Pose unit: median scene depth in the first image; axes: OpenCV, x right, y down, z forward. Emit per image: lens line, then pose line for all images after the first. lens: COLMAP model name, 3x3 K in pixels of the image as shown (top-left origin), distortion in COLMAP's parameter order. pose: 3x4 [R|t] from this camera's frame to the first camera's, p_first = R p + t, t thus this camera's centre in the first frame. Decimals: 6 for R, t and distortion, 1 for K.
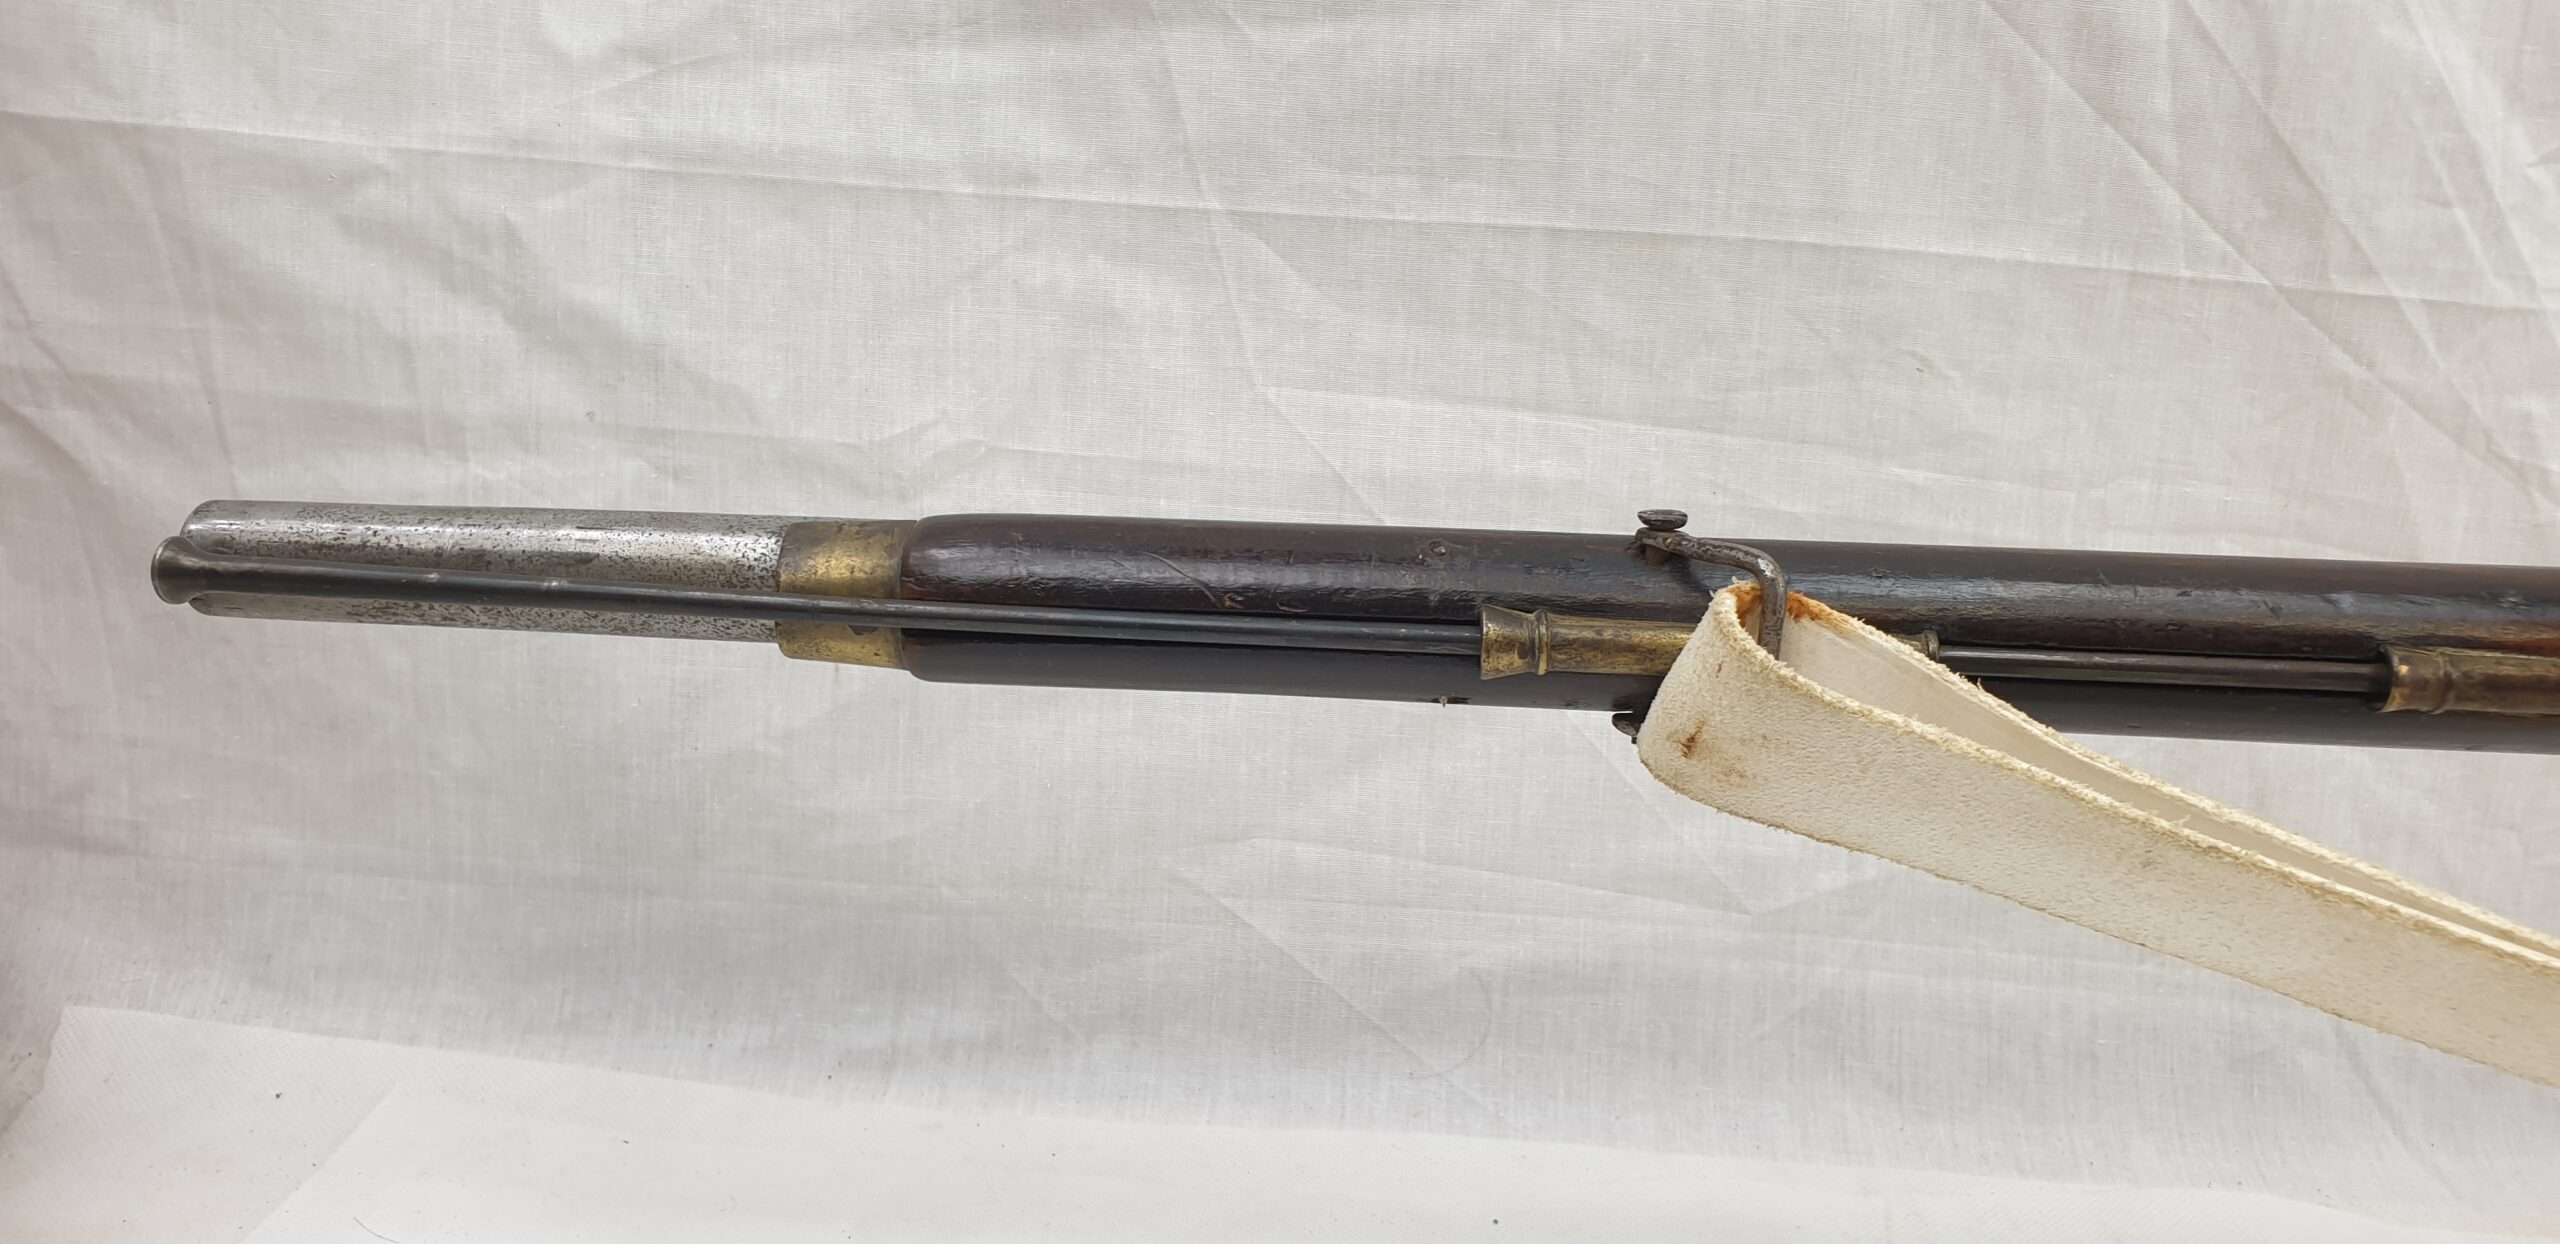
lens RADIAL K [[2000.2, 0, 1298.3], [0, 2000.2, 636.7], [0, 0, 1]] dist [0.010690, -0.011352]
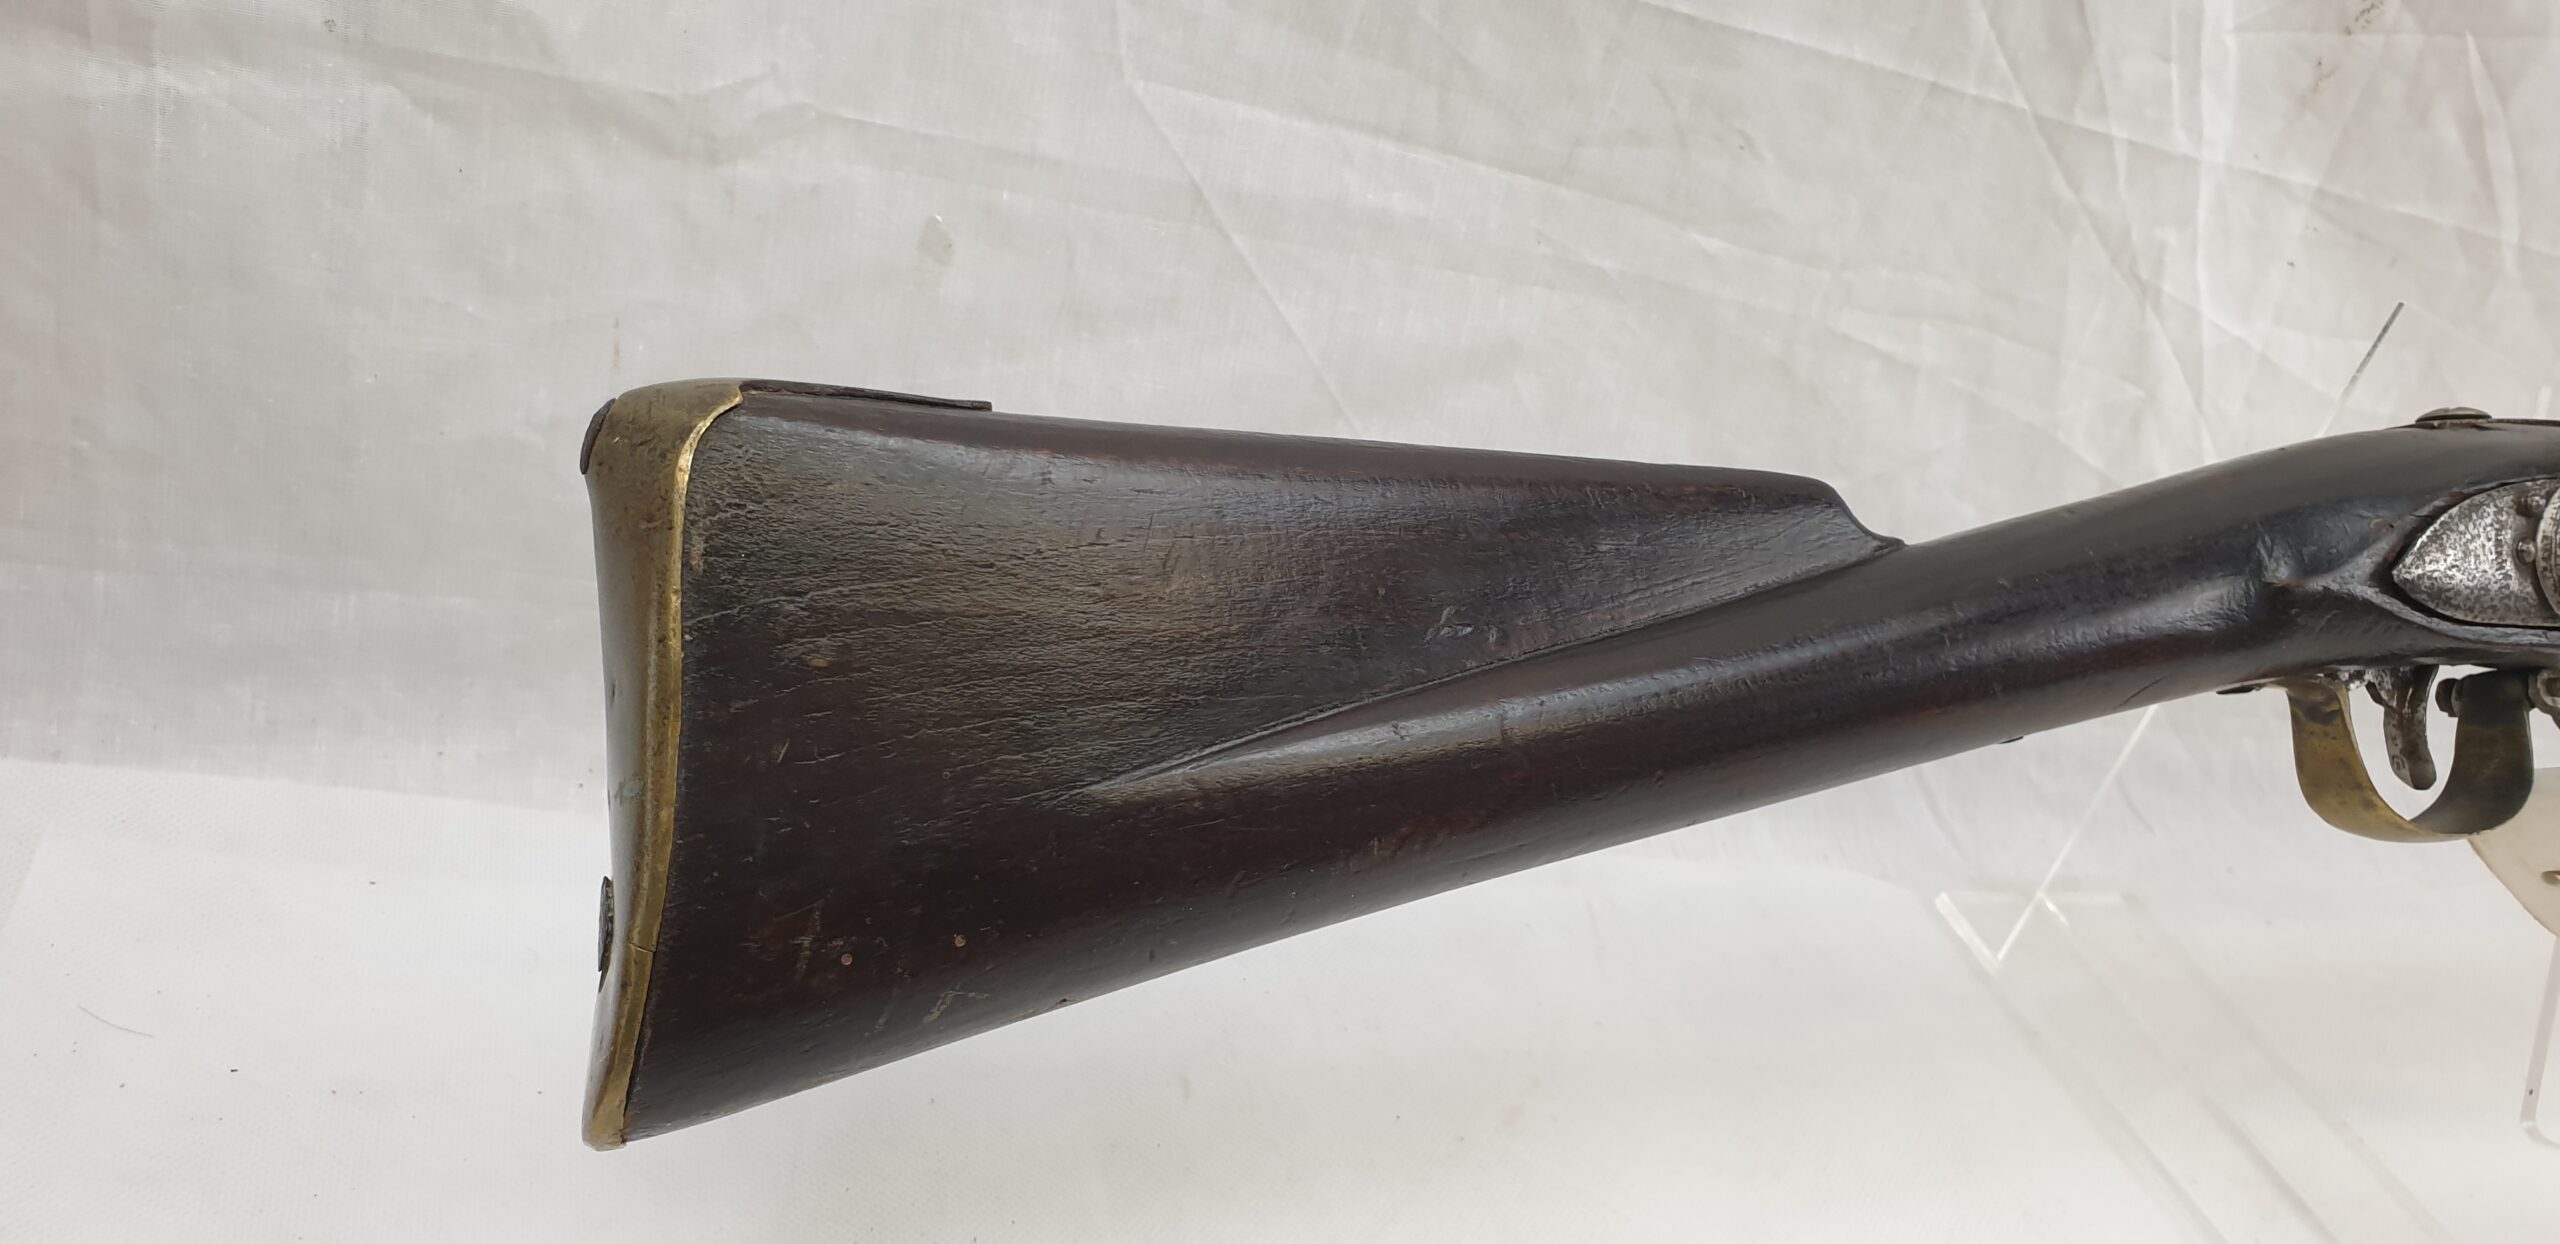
lens RADIAL K [[2000.2, 0, 1295.6], [0, 2000.2, 634.7], [0, 0, 1]] dist [0.010690, -0.011352]
pose [[0.913324, 0.004430, 0.407209, -0.333075], [-0.125205, 0.954562, 0.270436, -0.144947], [-0.387508, -0.297981, 0.872379, 0.097677]]
